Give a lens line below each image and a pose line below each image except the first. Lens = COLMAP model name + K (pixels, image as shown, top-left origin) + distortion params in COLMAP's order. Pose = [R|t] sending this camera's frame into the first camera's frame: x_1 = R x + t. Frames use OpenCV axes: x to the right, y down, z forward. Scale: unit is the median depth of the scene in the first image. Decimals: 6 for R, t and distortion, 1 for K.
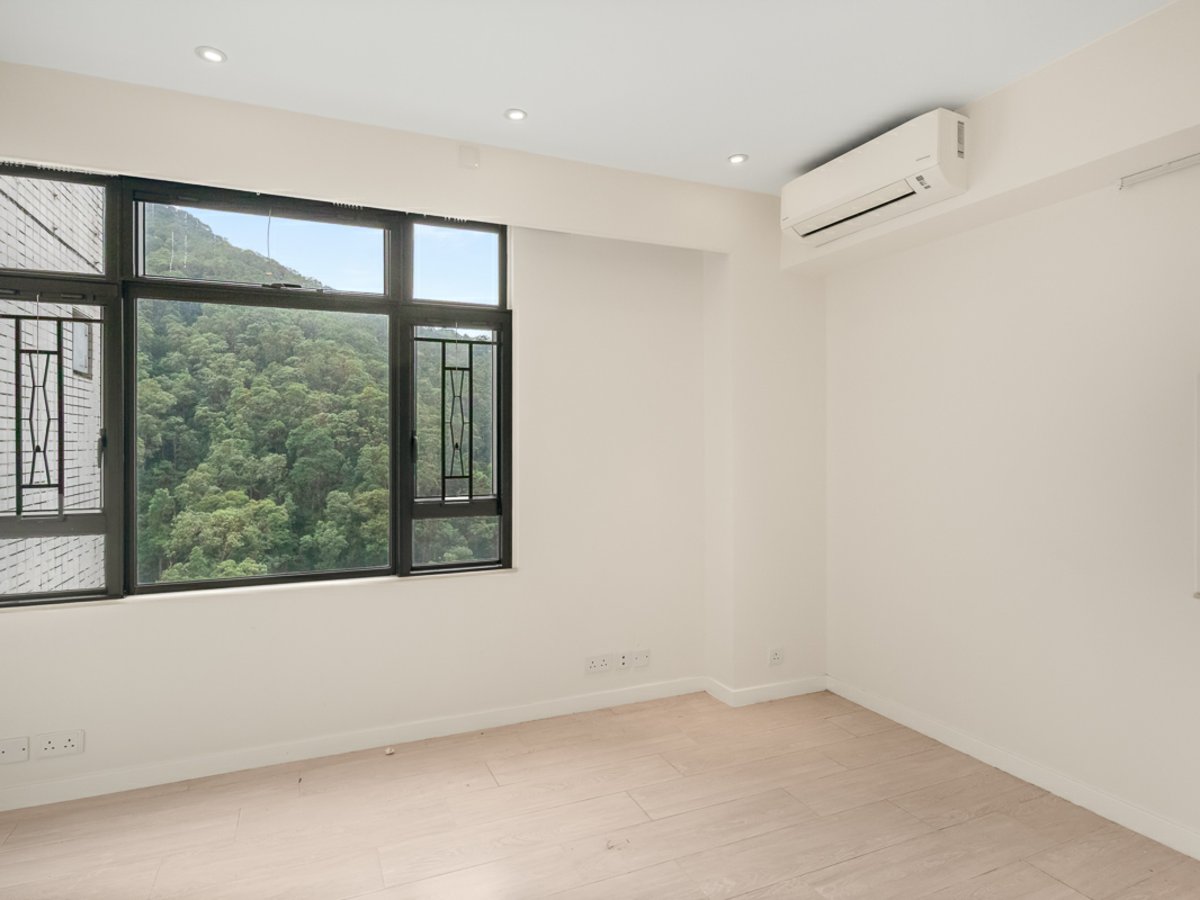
lens RADIAL K [[675.9, 0, 596.2], [0, 675.9, 450.2], [0, 0, 1]] dist [0.000537, 0.001548]
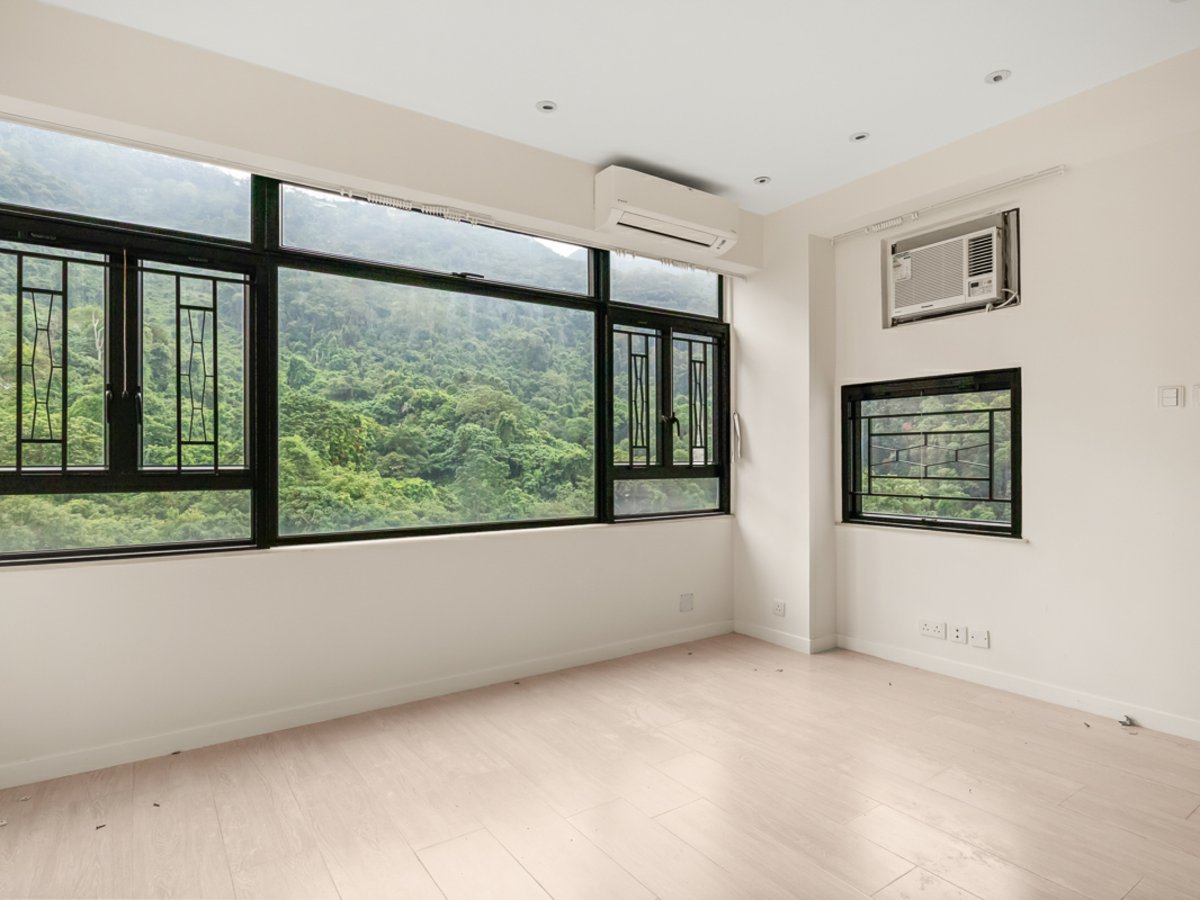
lens RADIAL K [[675.9, 0, 596.2], [0, 675.9, 450.2], [0, 0, 1]] dist [0.000537, 0.001548]
pose [[0.942644, 0.025668, 0.332812, -0.598225], [-0.040094, 0.998527, 0.036551, 0.003745], [-0.331384, -0.047799, 0.942285, -0.141444]]
